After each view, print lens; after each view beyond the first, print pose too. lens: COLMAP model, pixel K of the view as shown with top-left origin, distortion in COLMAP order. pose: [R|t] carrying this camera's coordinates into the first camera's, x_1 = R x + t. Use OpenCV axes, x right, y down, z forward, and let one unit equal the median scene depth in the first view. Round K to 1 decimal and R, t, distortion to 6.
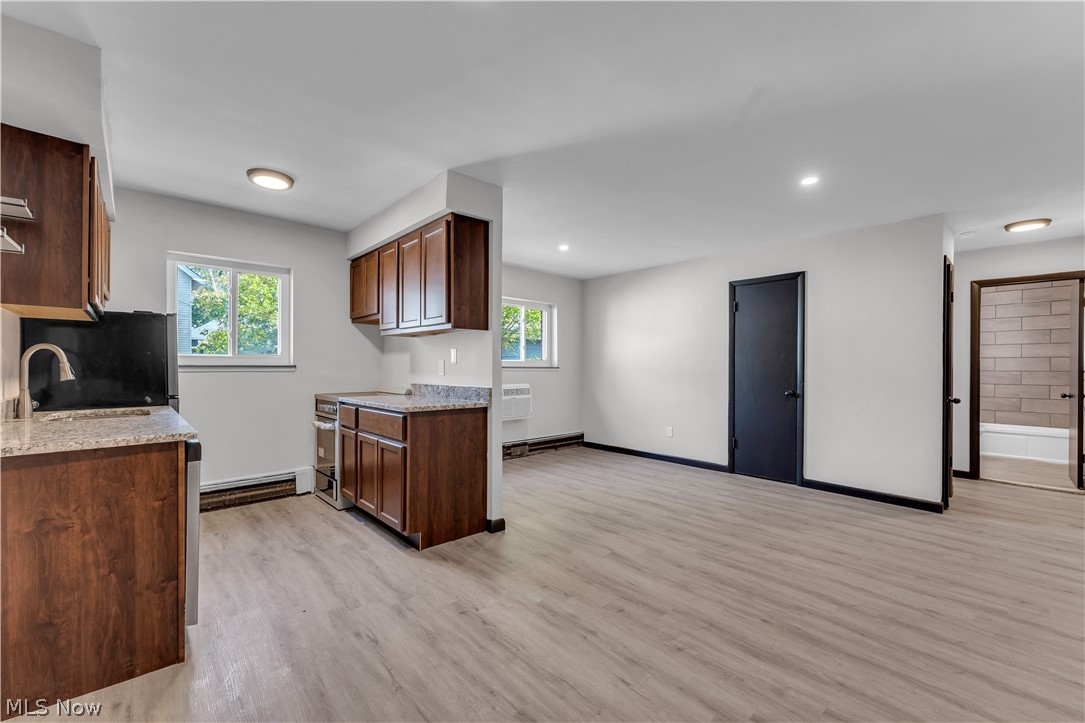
lens RADIAL K [[440.6, 0, 535.1], [0, 440.6, 369.2], [0, 0, 1]] dist [0.001344, 0.000161]
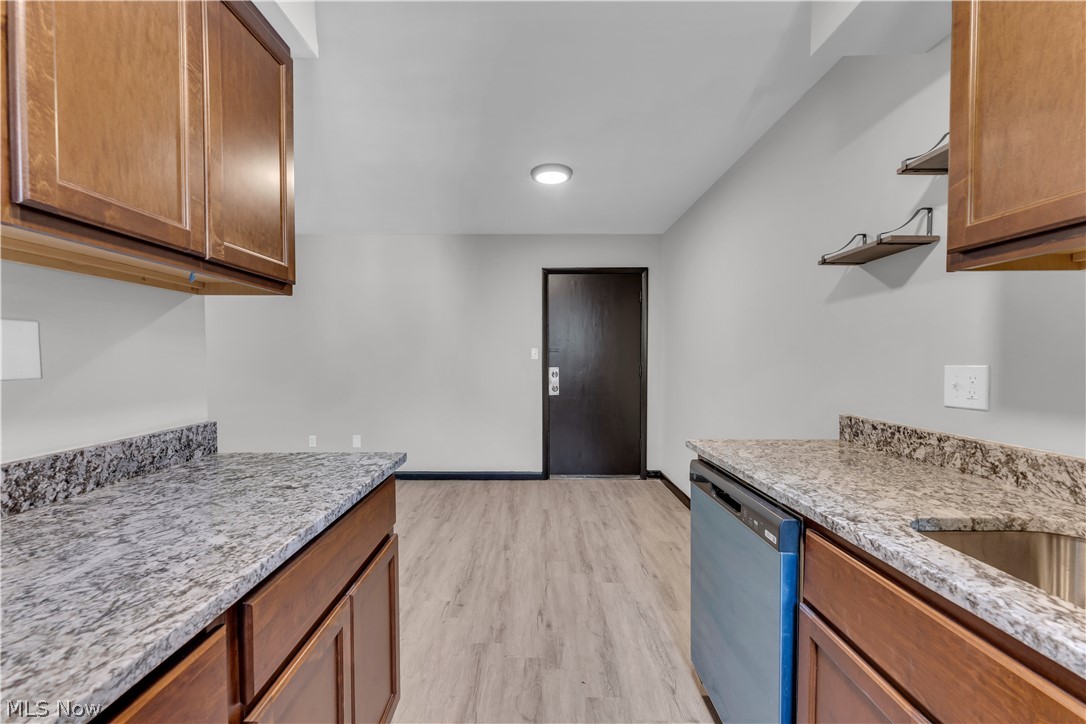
lens RADIAL K [[439.8, 0, 537.5], [0, 439.8, 370.2], [0, 0, 1]] dist [0.001333, 0.000006]
pose [[-0.742439, -0.026541, 0.669387, -0.699130], [0.000322, 0.999201, 0.039976, -0.031970], [-0.669913, 0.029896, -0.741837, 1.163183]]
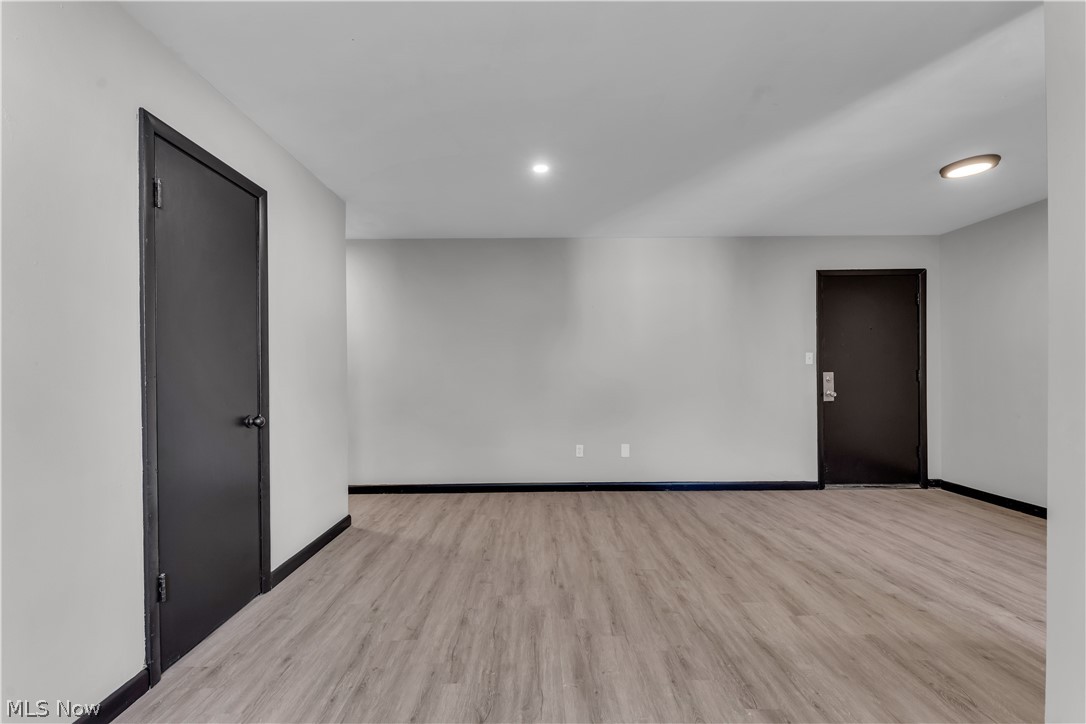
lens RADIAL K [[439.8, 0, 537.5], [0, 439.8, 370.2], [0, 0, 1]] dist [0.001333, 0.000006]
pose [[-0.743367, 0.000418, 0.668883, 0.003491], [0.006899, 0.999951, 0.007042, -0.005911], [-0.668848, 0.009849, -0.743334, 1.735401]]
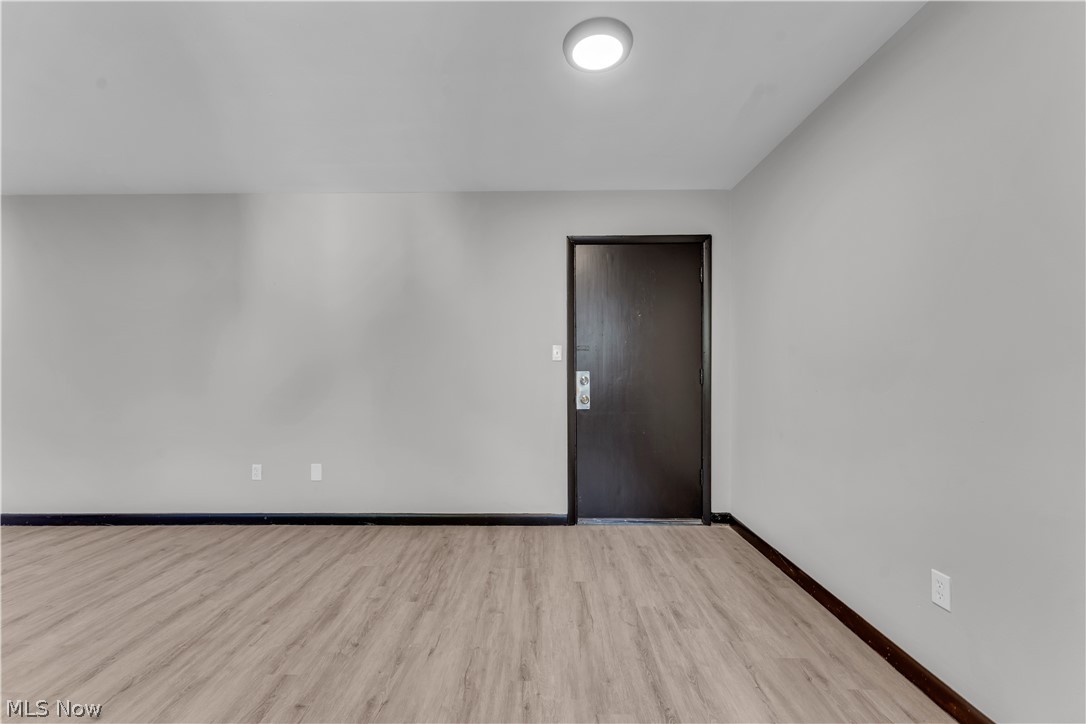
lens RADIAL K [[439.8, 0, 537.5], [0, 439.8, 370.2], [0, 0, 1]] dist [0.001333, 0.000006]
pose [[-0.732846, -0.008310, 0.680344, -0.405403], [0.003195, 0.999872, 0.015654, -0.002370], [-0.680387, 0.013646, -0.732726, 0.900581]]
